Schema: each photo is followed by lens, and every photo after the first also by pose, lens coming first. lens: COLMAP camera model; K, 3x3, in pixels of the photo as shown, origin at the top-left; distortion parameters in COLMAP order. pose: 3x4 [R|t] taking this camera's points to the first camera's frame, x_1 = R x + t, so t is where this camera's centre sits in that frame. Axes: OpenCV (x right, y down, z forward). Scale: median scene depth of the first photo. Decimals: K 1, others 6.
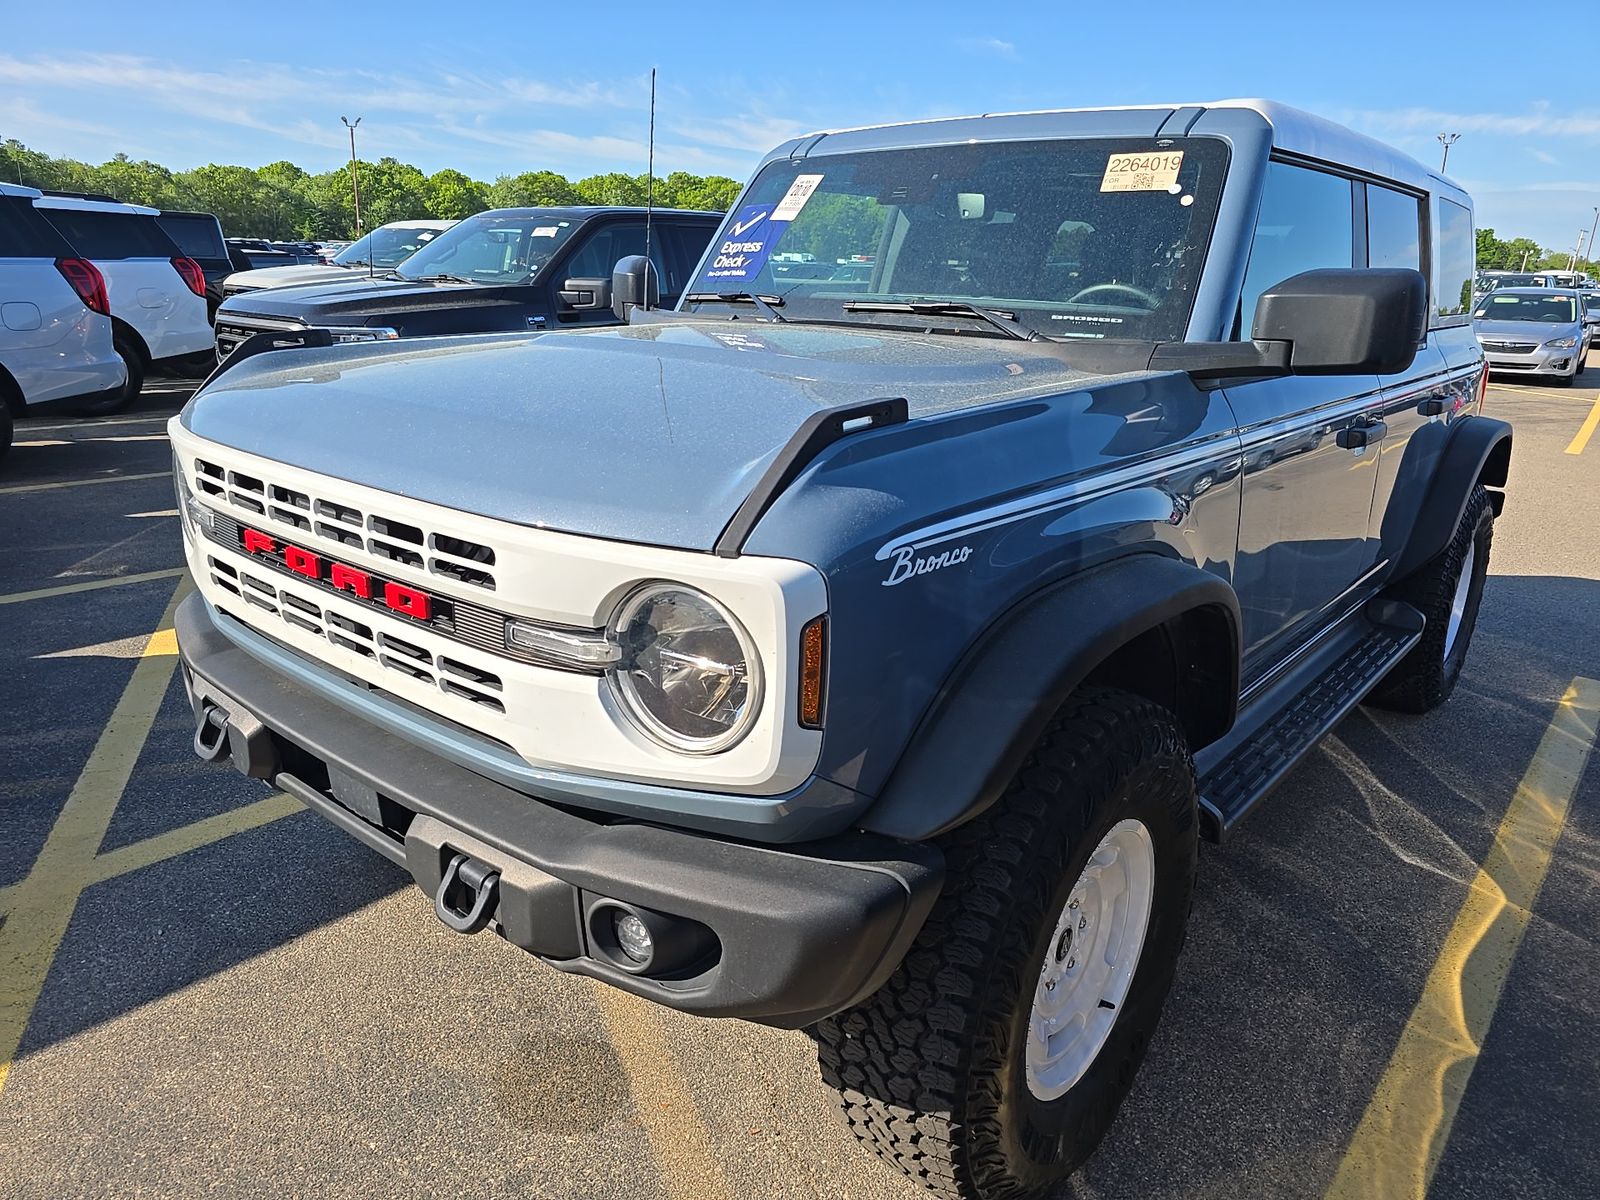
lens RADIAL K [[1091.8, 0, 800.0], [0, 1091.8, 600.0], [0, 0, 1]] dist [0.066334, -0.072357]
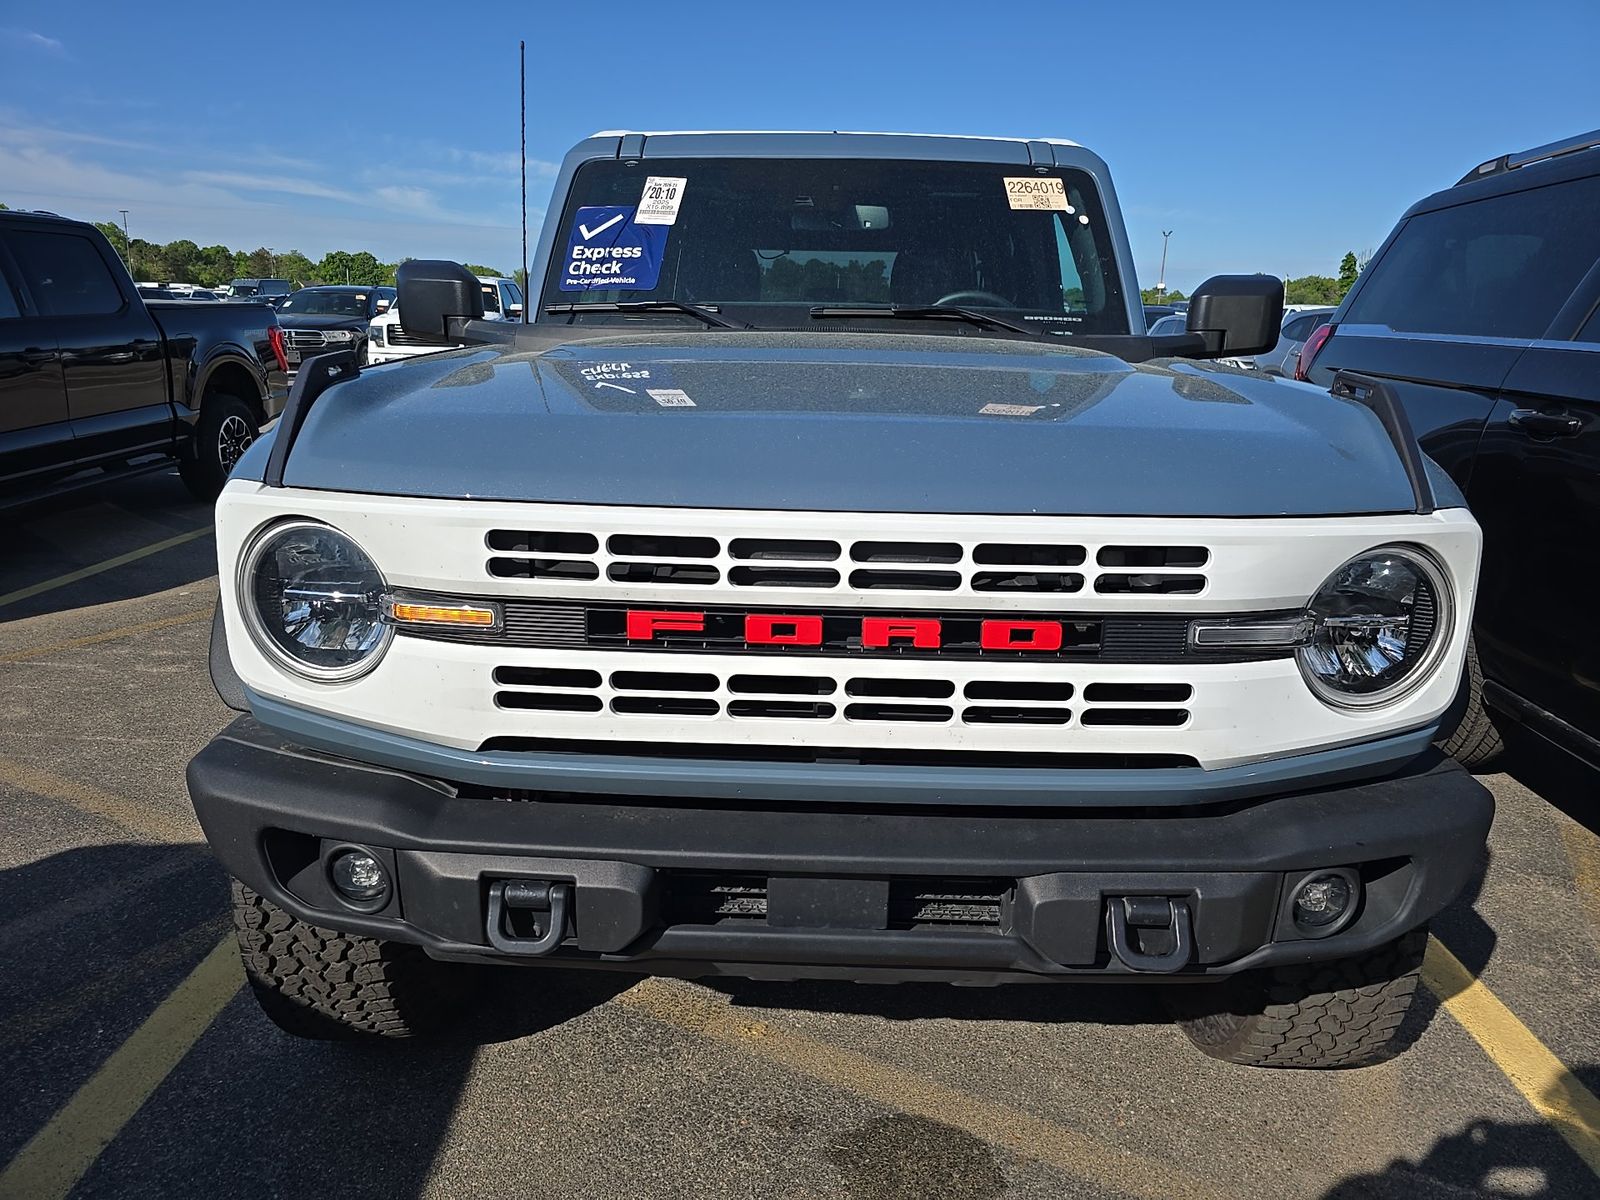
lens RADIAL K [[1091.8, 0, 800.0], [0, 1091.8, 600.0], [0, 0, 1]] dist [0.066334, -0.072357]
pose [[0.771956, -0.171739, 0.612037, -1.048682], [0.185095, 0.981821, 0.042043, -0.099370], [-0.608131, 0.080829, 0.789711, 0.426839]]
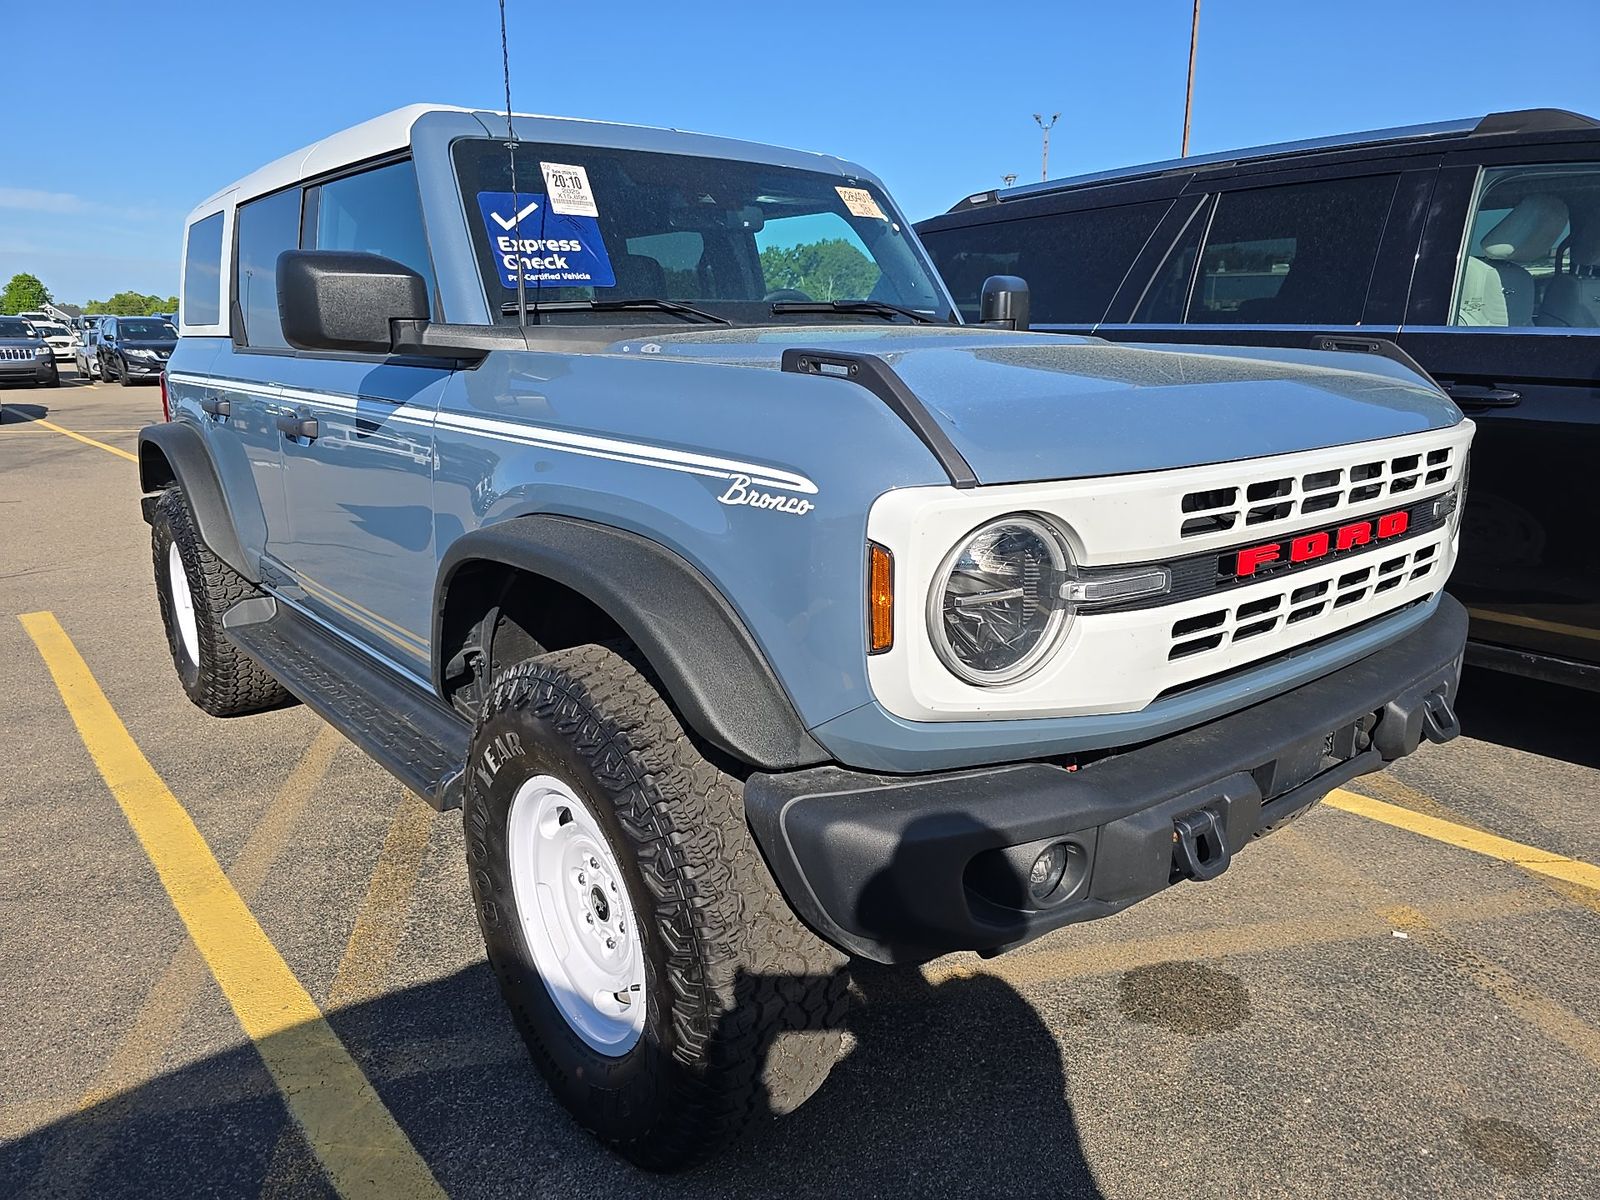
lens RADIAL K [[1091.8, 0, 800.0], [0, 1091.8, 600.0], [0, 0, 1]] dist [0.066334, -0.072357]
pose [[0.169326, -0.263494, 0.949684, -1.681469], [0.295210, 0.932915, 0.206206, -0.373554], [-0.940308, 0.245440, 0.235753, 1.374666]]
